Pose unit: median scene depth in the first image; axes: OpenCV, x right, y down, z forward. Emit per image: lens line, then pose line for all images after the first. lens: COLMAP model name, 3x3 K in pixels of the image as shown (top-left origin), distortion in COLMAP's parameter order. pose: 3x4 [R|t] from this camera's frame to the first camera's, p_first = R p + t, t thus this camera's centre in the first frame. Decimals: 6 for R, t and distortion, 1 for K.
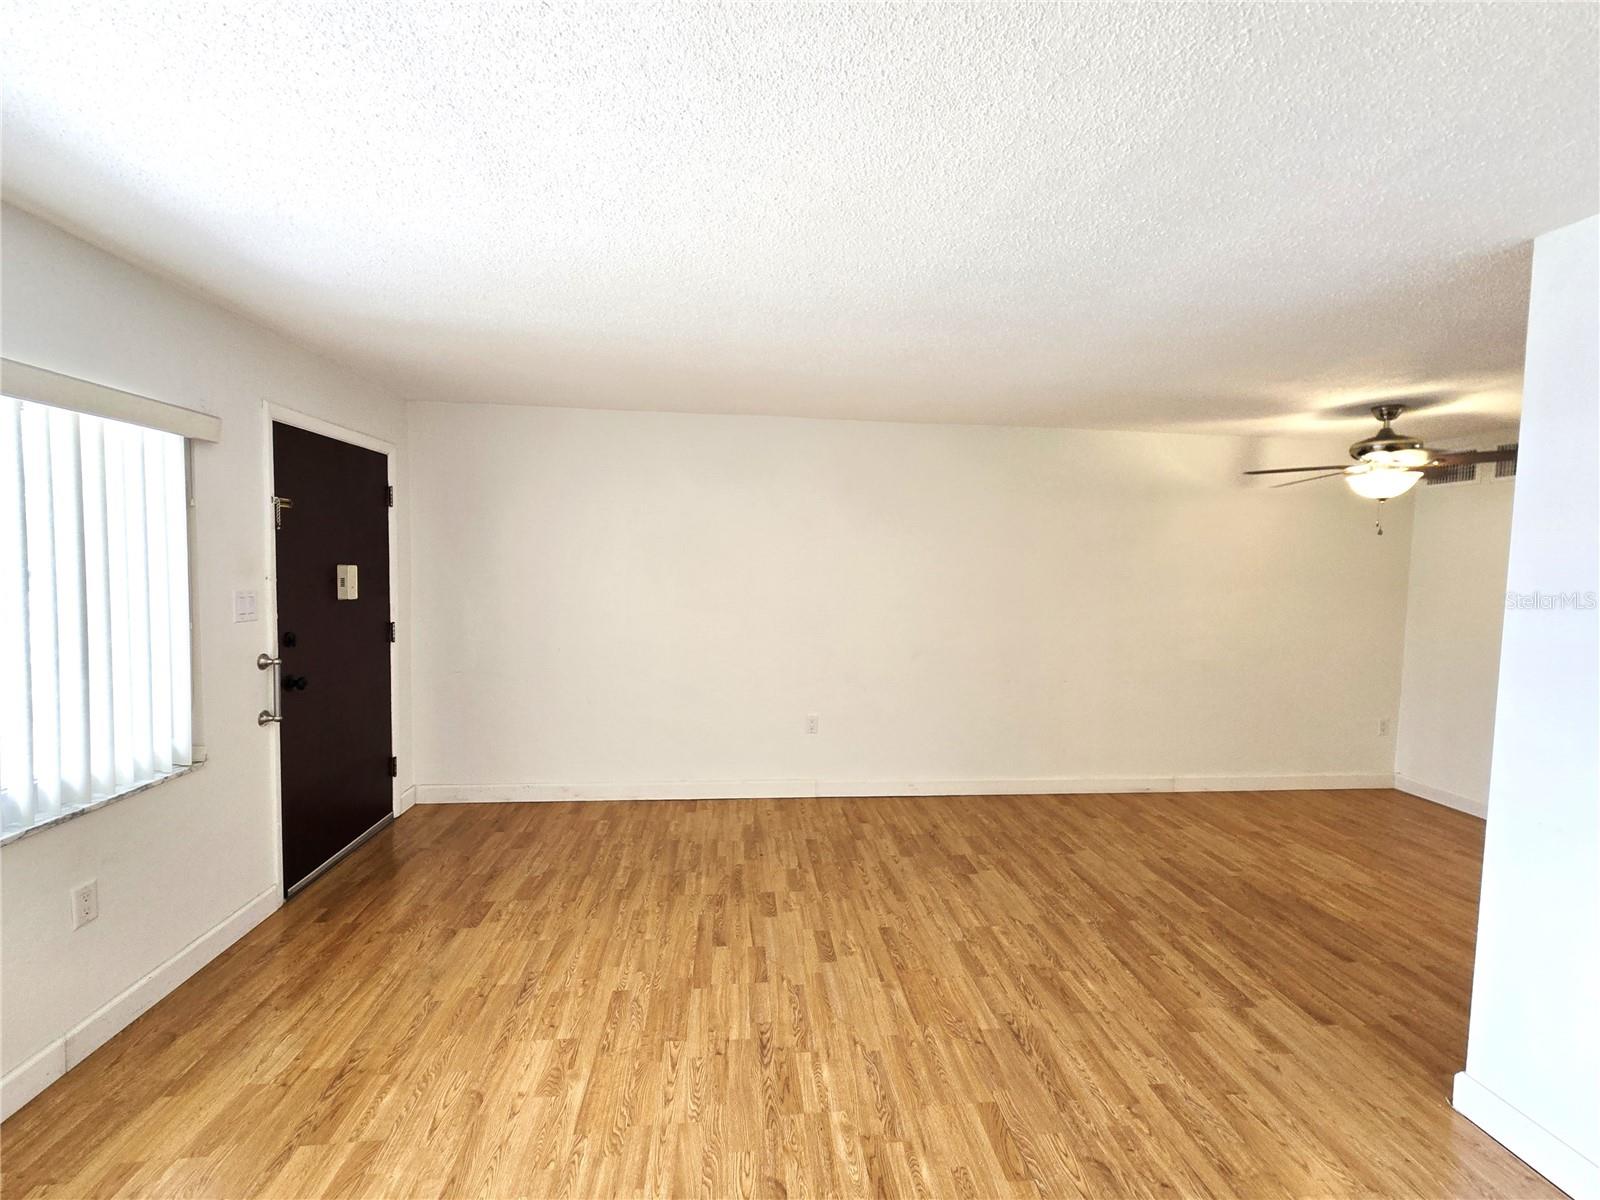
lens RADIAL K [[669.3, 0, 800.0], [0, 669.3, 600.0], [0, 0, 1]] dist [0.005173, 0.000459]
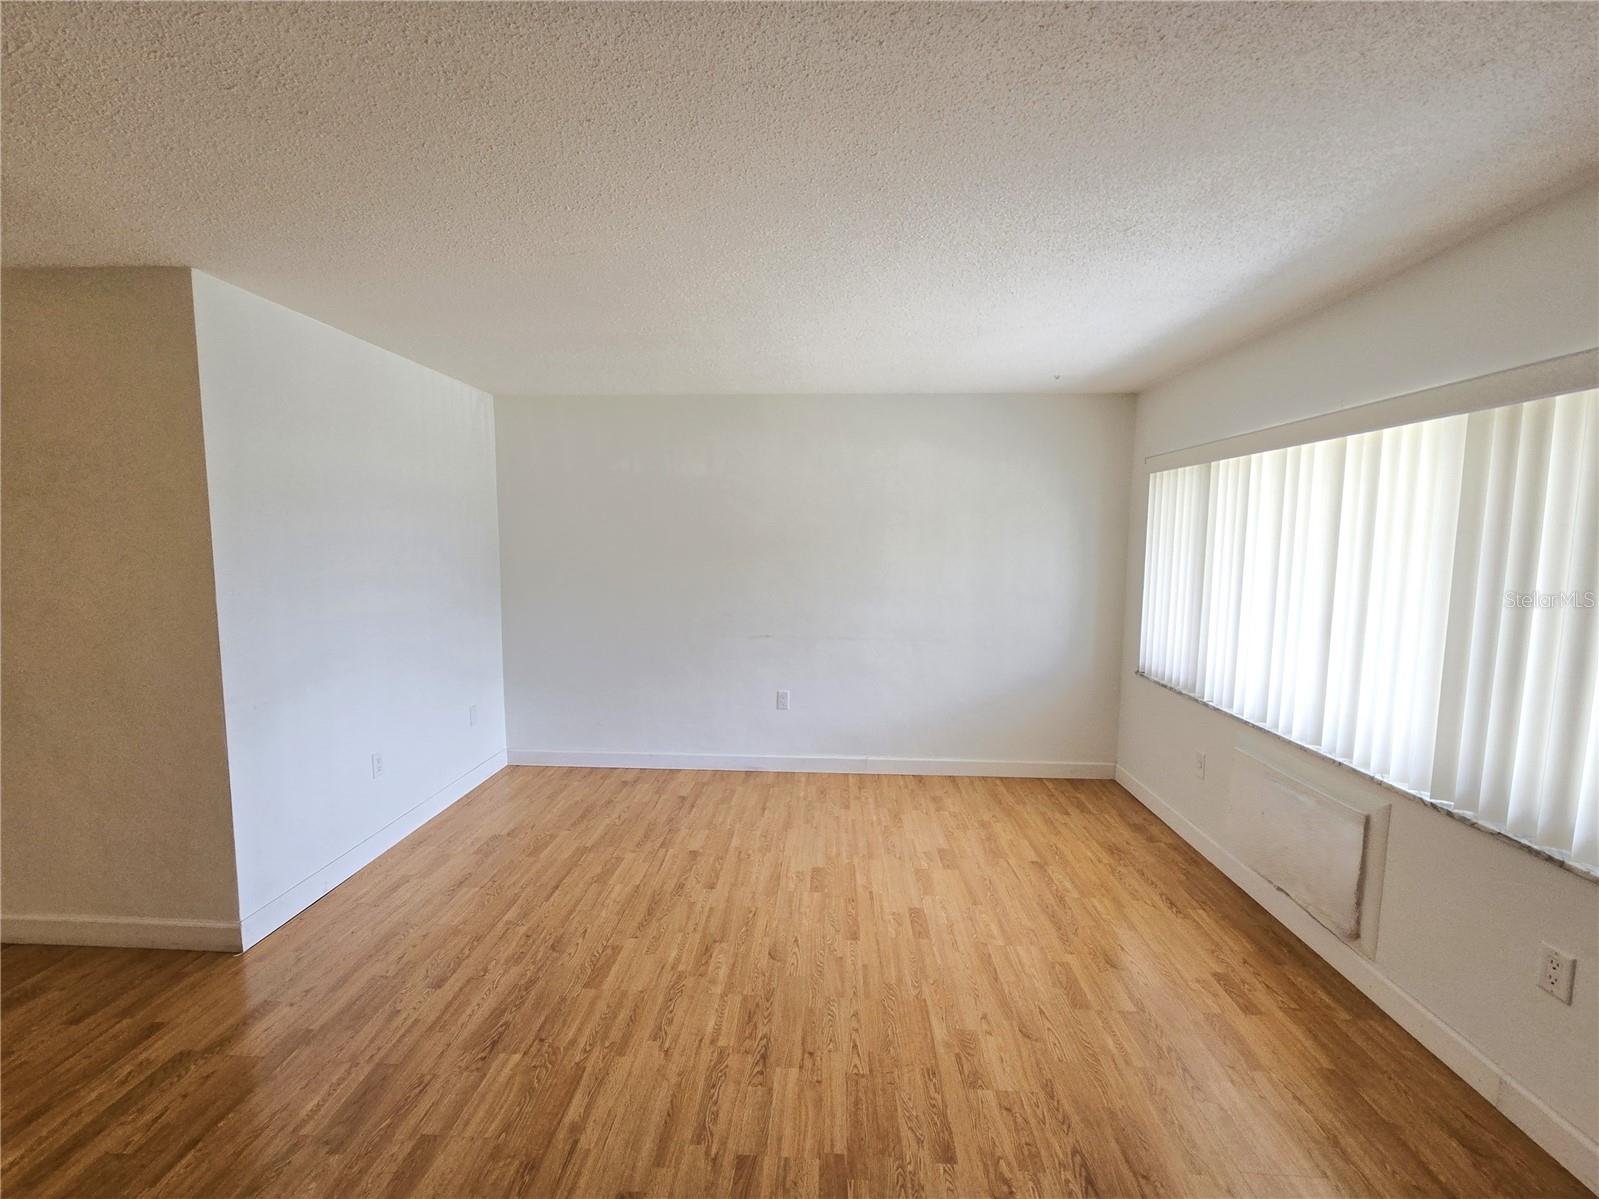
lens RADIAL K [[665.5, 0, 799.5], [0, 665.5, 599.5], [0, 0, 1]] dist [0.002816, 0.000151]
pose [[-0.987795, -0.042997, 0.149706, -0.180162], [-0.019270, 0.987495, 0.156471, -0.099006], [-0.154562, 0.151676, -0.976271, 1.501440]]
